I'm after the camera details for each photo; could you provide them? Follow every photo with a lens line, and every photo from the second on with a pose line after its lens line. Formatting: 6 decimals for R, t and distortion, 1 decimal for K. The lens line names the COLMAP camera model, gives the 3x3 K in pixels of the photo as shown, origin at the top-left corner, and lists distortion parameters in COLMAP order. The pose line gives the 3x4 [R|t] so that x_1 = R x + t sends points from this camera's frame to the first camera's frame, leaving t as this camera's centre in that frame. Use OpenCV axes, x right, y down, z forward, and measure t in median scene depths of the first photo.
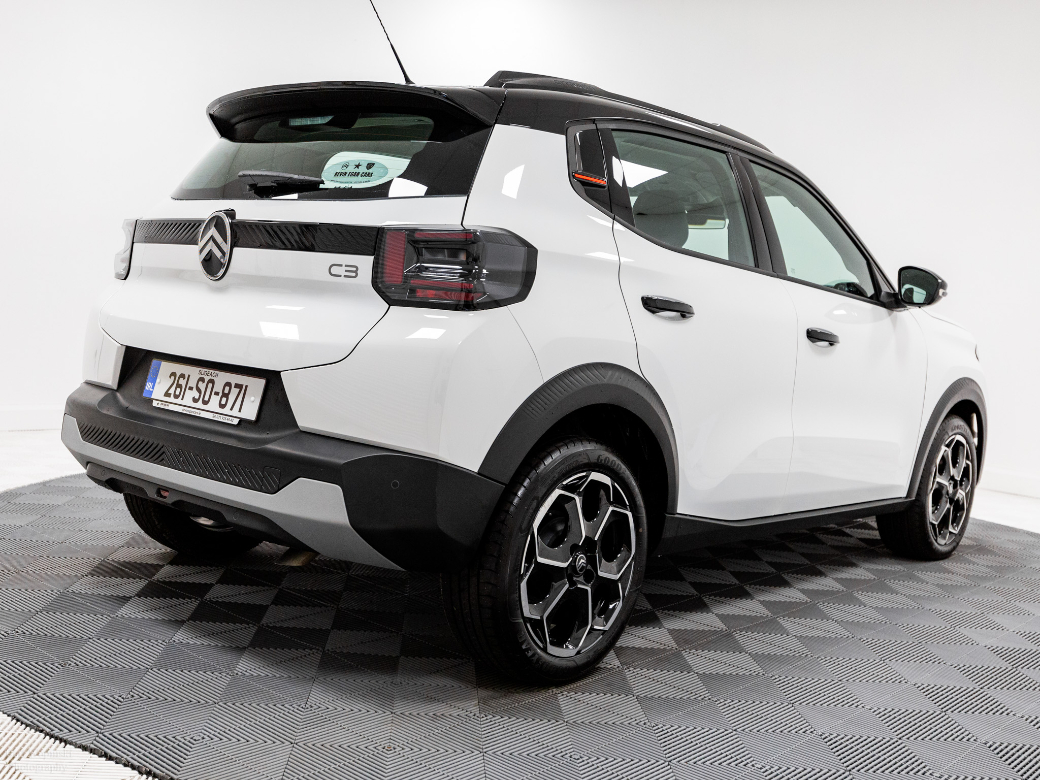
lens RADIAL K [[1126.5, 0, 520.0], [0, 1126.5, 390.0], [0, 0, 1]] dist [-0.001012, -0.001537]
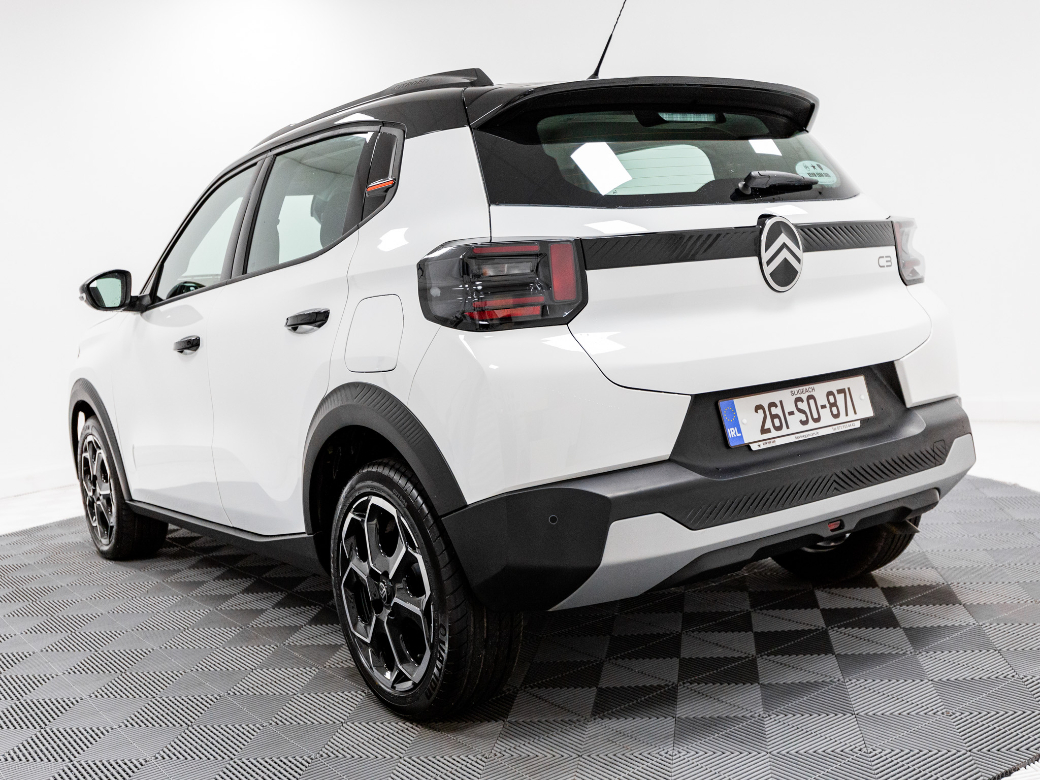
lens RADIAL K [[1126.5, 0, 520.0], [0, 1126.5, 390.0], [0, 0, 1]] dist [-0.001012, -0.001537]
pose [[0.221133, -0.188931, 0.956768, -1.240329], [0.179961, 0.972113, 0.150368, -0.200805], [-0.958496, 0.138930, 0.248966, 1.014397]]
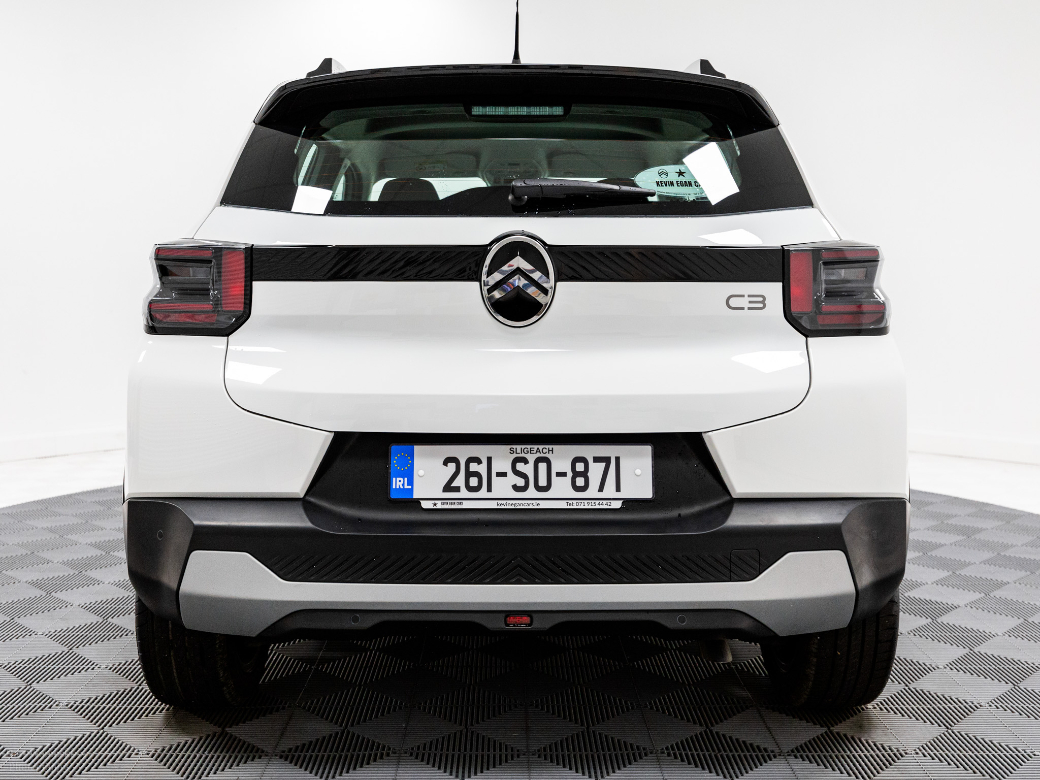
lens RADIAL K [[1033.9, 0, 505.2], [0, 1033.9, 402.1], [0, 0, 1]] dist [0.000811, -0.002955]
pose [[0.746678, -0.159834, 0.645697, -0.750891], [0.111324, 0.987038, 0.115595, -0.132256], [-0.655804, -0.014431, 0.754793, 0.497223]]
